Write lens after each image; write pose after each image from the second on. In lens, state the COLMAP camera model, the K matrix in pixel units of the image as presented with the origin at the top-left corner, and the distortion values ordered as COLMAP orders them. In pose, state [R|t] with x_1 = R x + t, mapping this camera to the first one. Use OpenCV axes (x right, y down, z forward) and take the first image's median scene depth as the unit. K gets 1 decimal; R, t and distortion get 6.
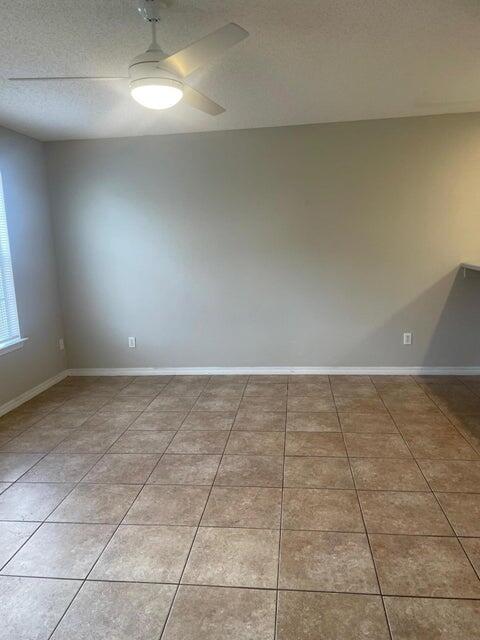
lens RADIAL K [[483.6, 0, 239.8], [0, 483.6, 320.8], [0, 0, 1]] dist [0.025160, -0.013505]
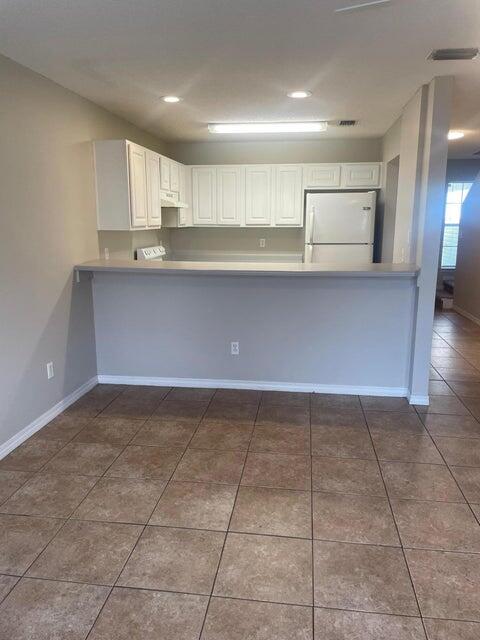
lens RADIAL K [[483.6, 0, 239.5], [0, 483.6, 319.0], [0, 0, 1]] dist [0.025160, -0.013505]
pose [[0.029397, -0.179776, 0.983268, -0.447029], [0.166713, 0.970797, 0.172512, -0.145856], [-0.985567, 0.158853, 0.058510, 0.795766]]
